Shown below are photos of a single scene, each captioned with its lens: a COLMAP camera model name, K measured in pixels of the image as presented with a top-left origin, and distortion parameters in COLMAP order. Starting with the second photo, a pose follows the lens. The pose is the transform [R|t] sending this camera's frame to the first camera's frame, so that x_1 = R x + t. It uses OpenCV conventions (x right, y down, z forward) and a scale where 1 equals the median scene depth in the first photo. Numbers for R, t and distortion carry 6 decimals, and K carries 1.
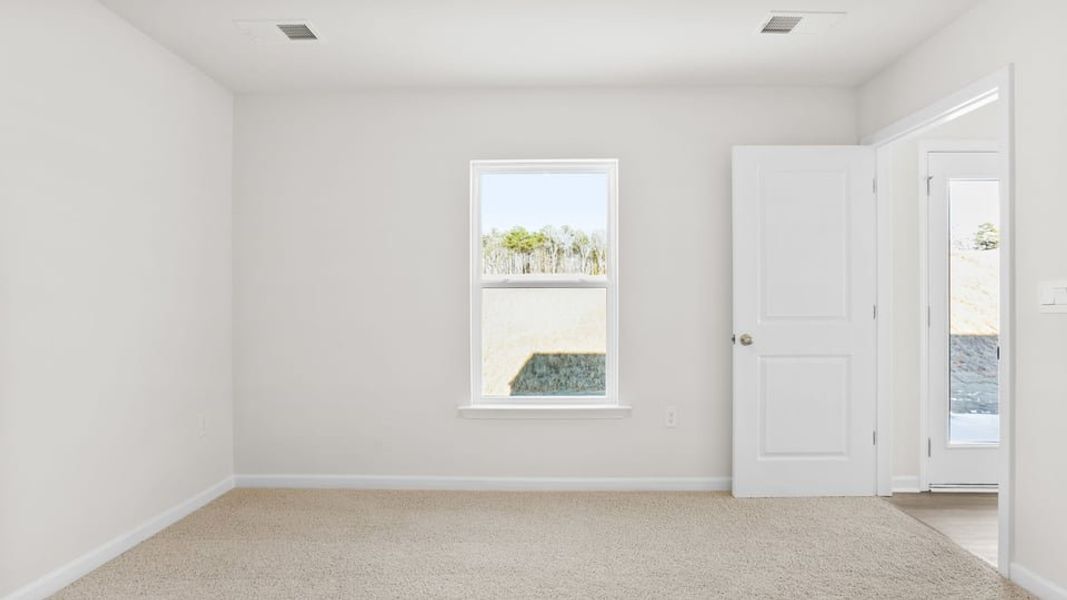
lens RADIAL K [[481.7, 0, 534.6], [0, 481.7, 304.8], [0, 0, 1]] dist [-0.014367, 0.001999]
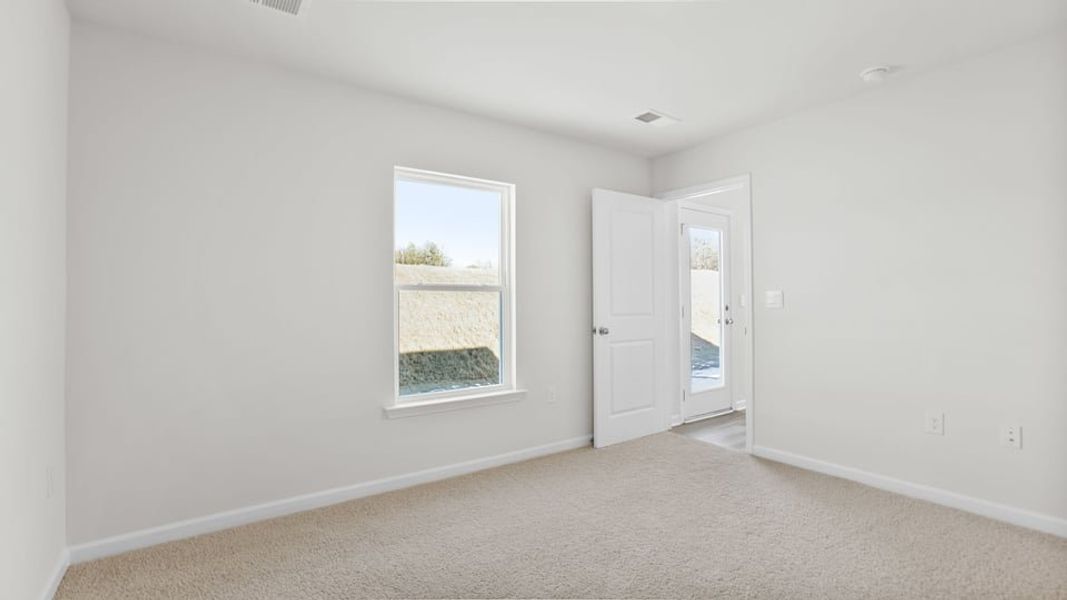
lens RADIAL K [[481.7, 0, 534.9], [0, 481.7, 293.4], [0, 0, 1]] dist [-0.014367, 0.001999]
pose [[0.807431, 0.007303, 0.589917, -0.505212], [0.005364, 0.999791, -0.019720, -0.006943], [-0.589938, 0.019087, 0.807223, 0.006468]]
